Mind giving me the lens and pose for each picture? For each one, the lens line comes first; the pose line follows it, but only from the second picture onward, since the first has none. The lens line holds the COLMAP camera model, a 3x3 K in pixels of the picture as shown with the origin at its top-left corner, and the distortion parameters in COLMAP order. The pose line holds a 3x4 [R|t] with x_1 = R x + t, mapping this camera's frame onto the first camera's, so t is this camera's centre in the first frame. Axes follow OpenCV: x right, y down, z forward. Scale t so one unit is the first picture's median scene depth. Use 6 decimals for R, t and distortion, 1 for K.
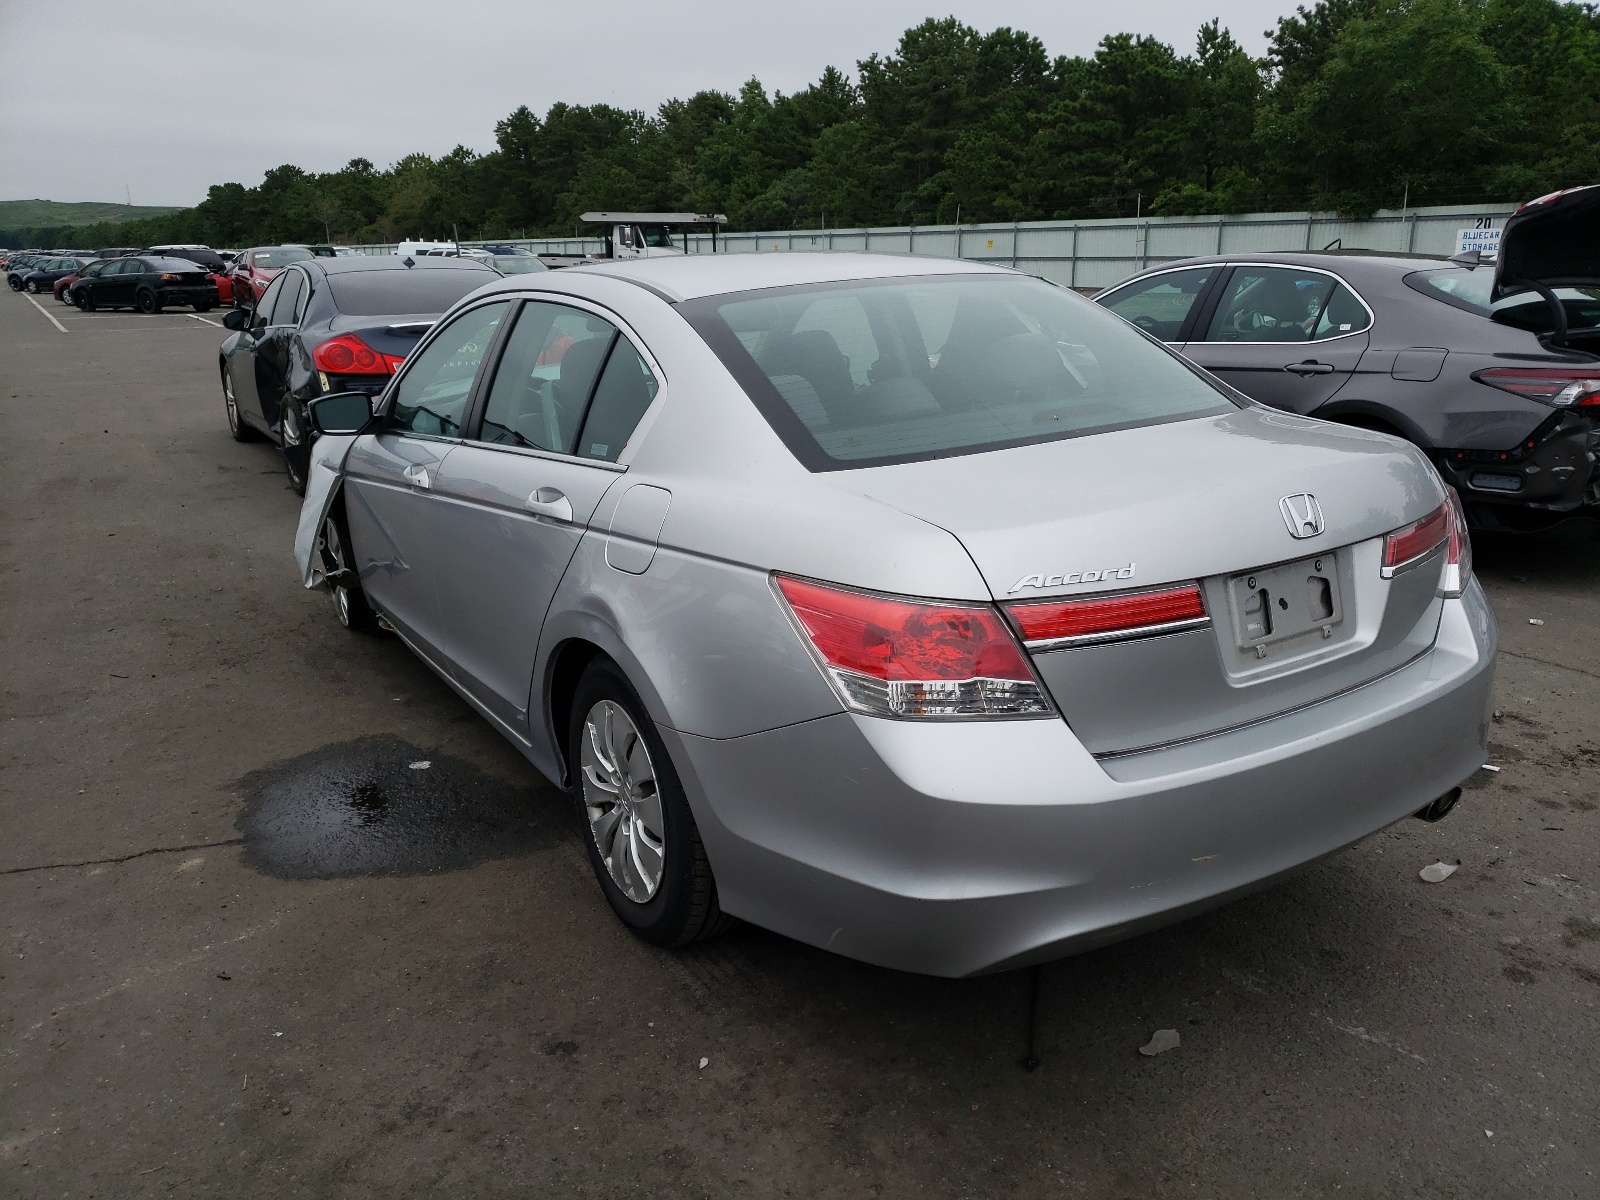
lens RADIAL K [[1211.8, 0, 800.0], [0, 1211.8, 600.0], [0, 0, 1]] dist [0.006786, 0.006437]
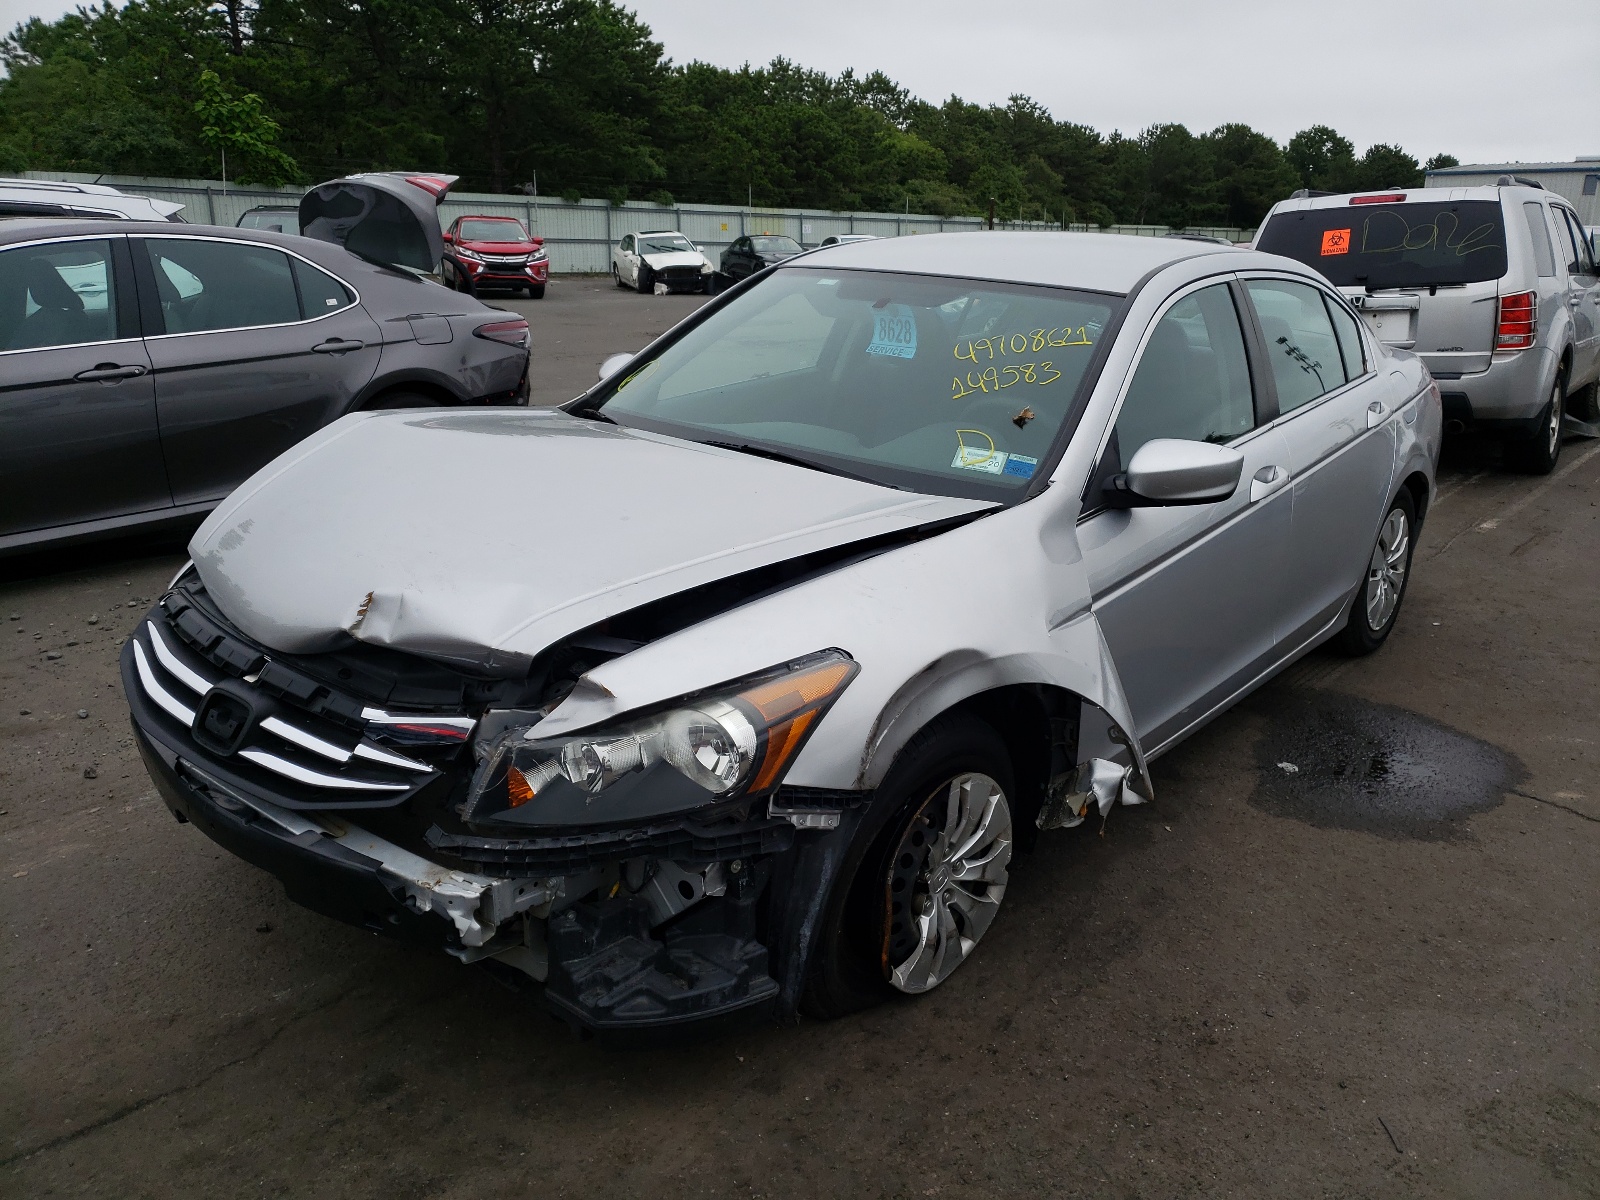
lens RADIAL K [[1158.6, 0, 803.6], [0, 1158.6, 611.4], [0, 0, 1]] dist [0.000963, 0.001865]
pose [[-0.267826, -0.297160, 0.916496, -0.897829], [0.245824, 0.898688, 0.363223, -0.362351], [-0.931579, 0.322578, -0.167643, 1.285505]]
